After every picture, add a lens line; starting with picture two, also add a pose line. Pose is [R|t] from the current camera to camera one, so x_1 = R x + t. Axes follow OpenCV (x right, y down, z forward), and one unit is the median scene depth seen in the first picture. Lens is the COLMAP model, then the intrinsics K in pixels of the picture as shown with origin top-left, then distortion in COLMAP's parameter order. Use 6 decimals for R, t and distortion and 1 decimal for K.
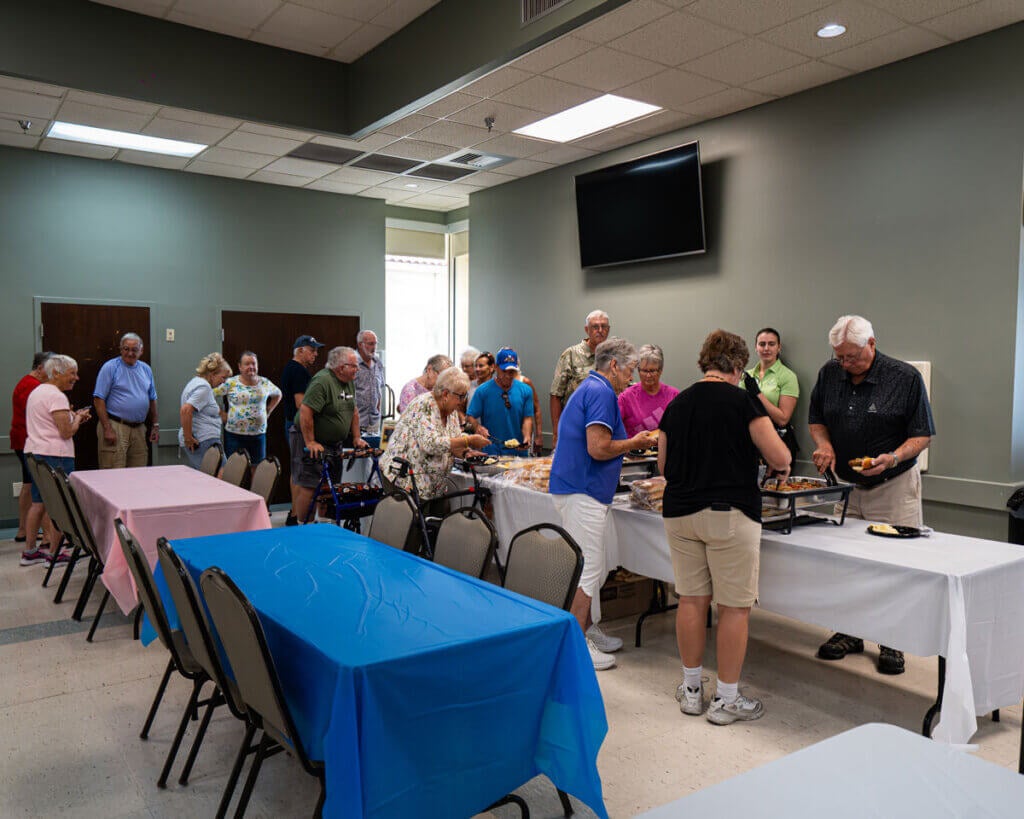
lens RADIAL K [[803.2, 0, 512.0], [0, 803.2, 409.5], [0, 0, 1]] dist [0.004585, 0.004367]
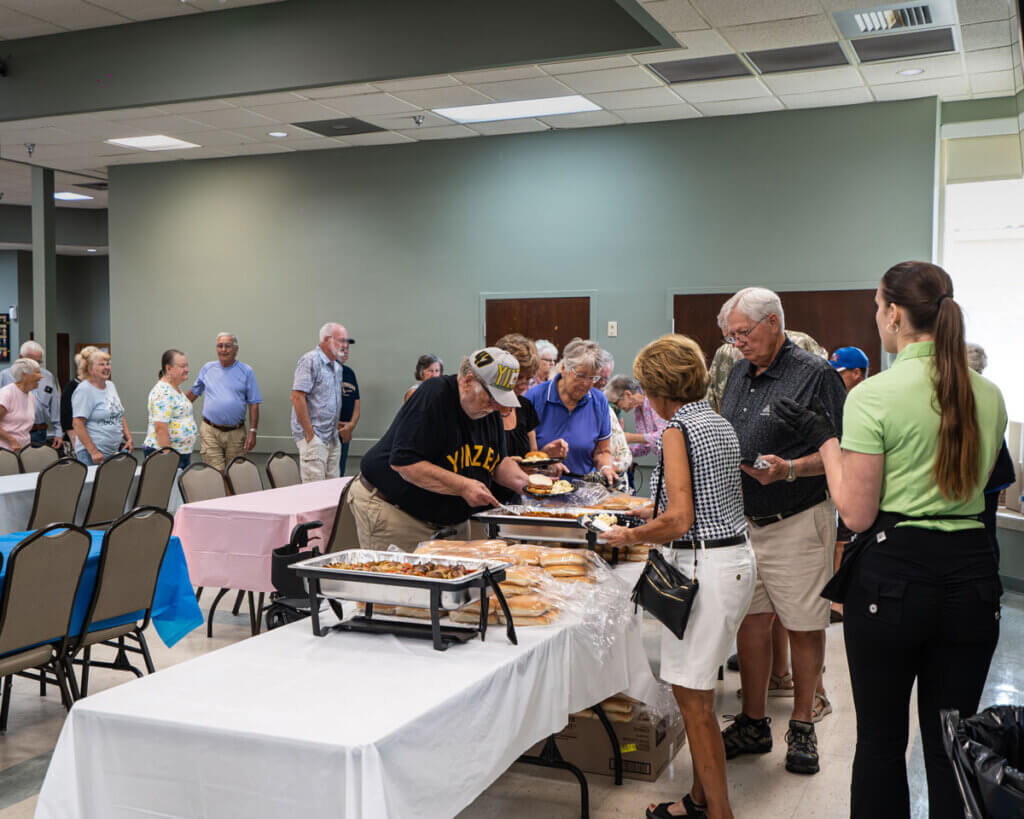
lens RADIAL K [[1190.7, 0, 512.0], [0, 1190.7, 409.5], [0, 0, 1]] dist [0.006794, 0.014247]
pose [[0.515352, 0.024244, -0.856635, 0.580918], [-0.039763, 0.999200, 0.004357, -0.013259], [0.856055, 0.031817, 0.515904, 0.310312]]
